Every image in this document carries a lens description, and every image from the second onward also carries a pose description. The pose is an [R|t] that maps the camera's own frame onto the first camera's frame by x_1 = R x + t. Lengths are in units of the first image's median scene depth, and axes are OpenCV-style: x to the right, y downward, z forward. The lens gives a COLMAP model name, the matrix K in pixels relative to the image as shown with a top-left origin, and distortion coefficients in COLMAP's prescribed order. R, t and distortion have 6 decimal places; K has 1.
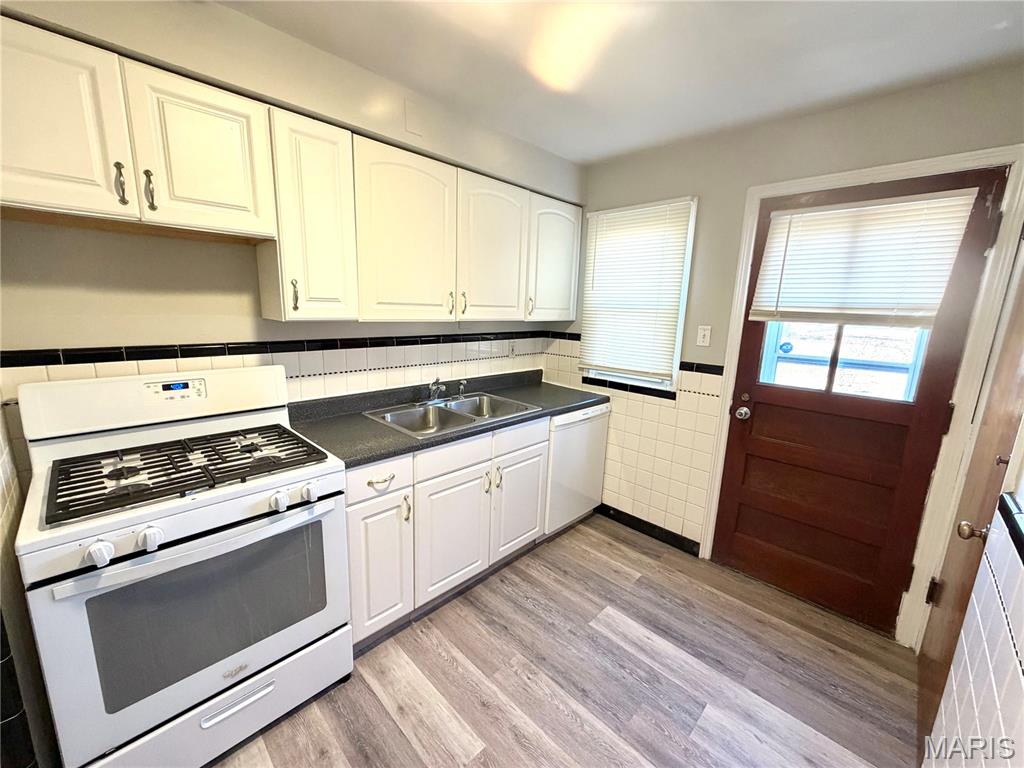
lens RADIAL K [[407.6, 0, 510.3], [0, 407.6, 384.5], [0, 0, 1]] dist [0.000499, -0.000620]
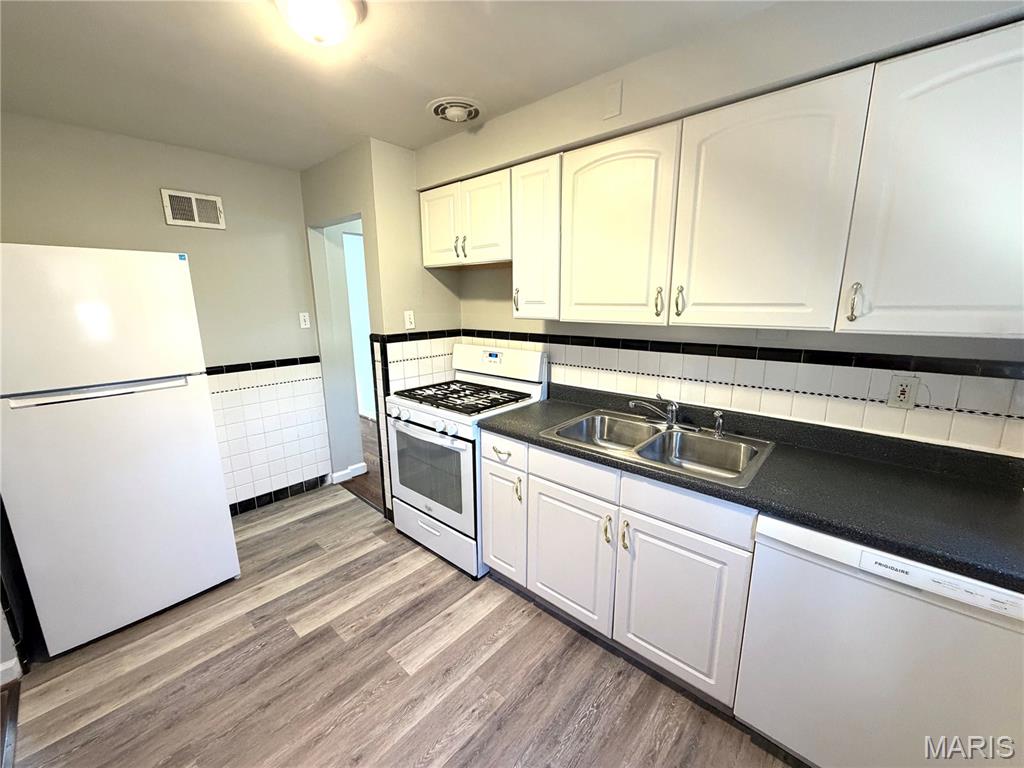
lens RADIAL K [[407.6, 0, 510.3], [0, 407.6, 384.5], [0, 0, 1]] dist [0.000499, -0.000620]
pose [[0.051055, 0.175223, -0.983204, 0.807340], [-0.183011, 0.969459, 0.163270, -0.153585], [0.981784, 0.171601, 0.081564, 0.862041]]
